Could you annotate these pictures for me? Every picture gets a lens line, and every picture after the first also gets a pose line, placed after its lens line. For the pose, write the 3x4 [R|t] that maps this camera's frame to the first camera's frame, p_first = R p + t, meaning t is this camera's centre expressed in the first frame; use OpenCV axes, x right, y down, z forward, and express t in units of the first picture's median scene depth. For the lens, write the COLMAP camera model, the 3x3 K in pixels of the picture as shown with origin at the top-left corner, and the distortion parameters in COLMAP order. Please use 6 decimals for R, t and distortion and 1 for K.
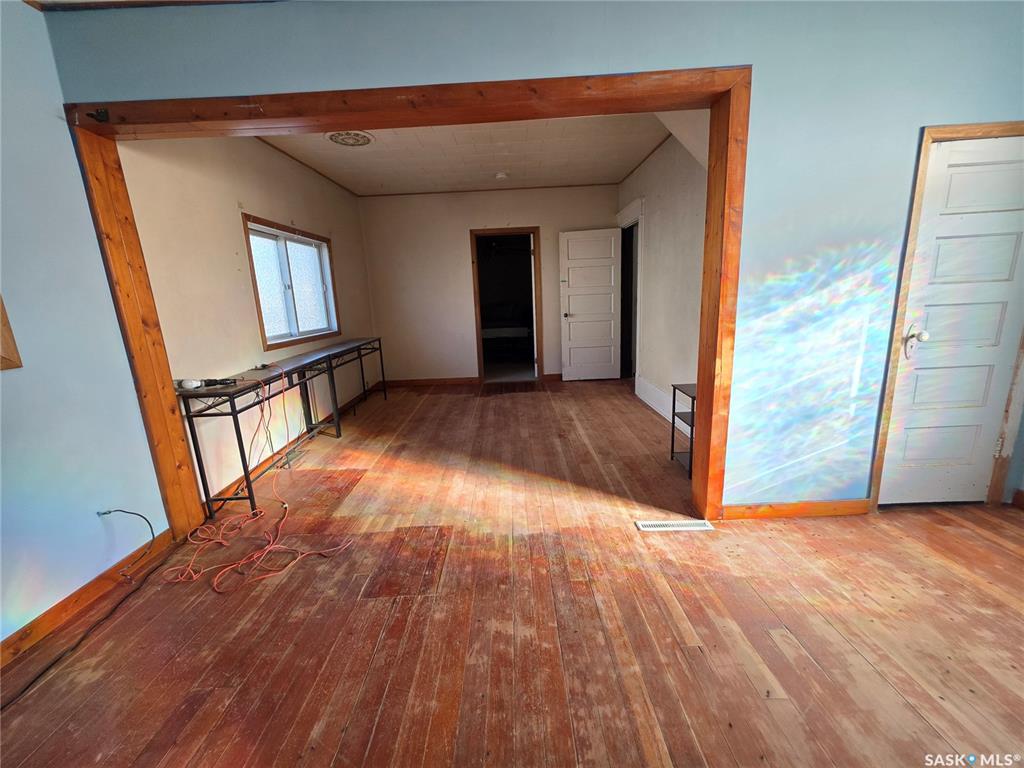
lens RADIAL K [[410.1, 0, 508.1], [0, 410.1, 382.2], [0, 0, 1]] dist [-0.000512, 0.000960]
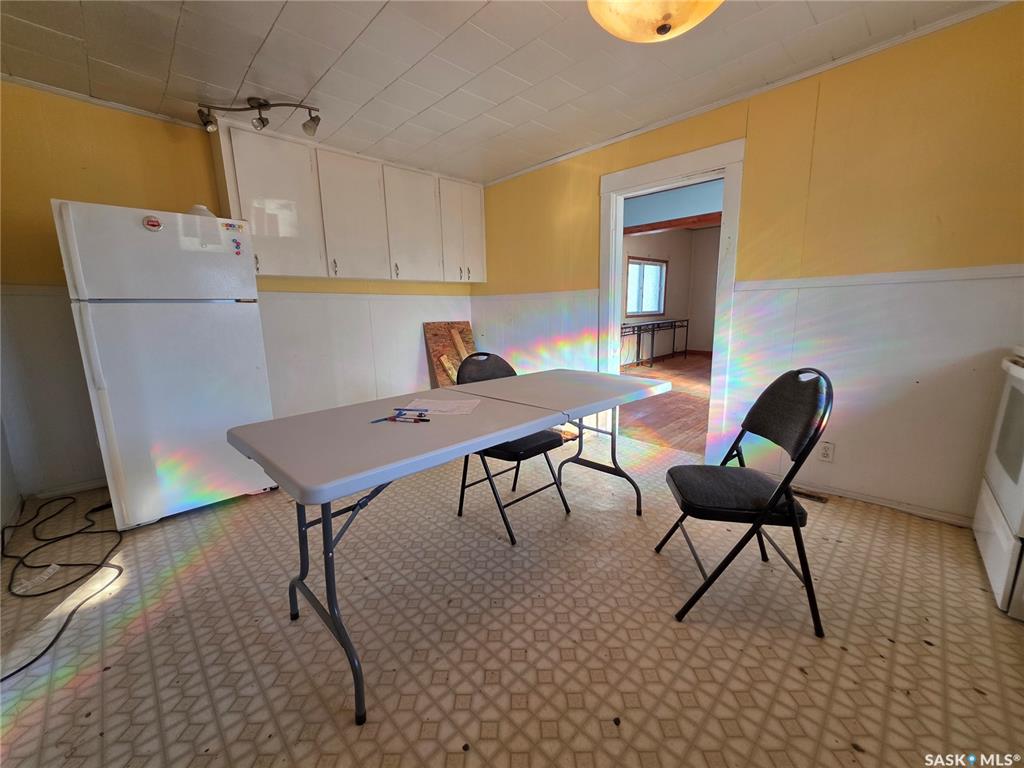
lens RADIAL K [[410.1, 0, 509.7], [0, 410.1, 381.1], [0, 0, 1]] dist [-0.000512, 0.000960]
pose [[0.703191, 0.167698, -0.690941, 0.622750], [-0.163925, 0.983845, 0.071958, 0.231123], [0.691846, 0.062663, 0.719321, -1.128711]]
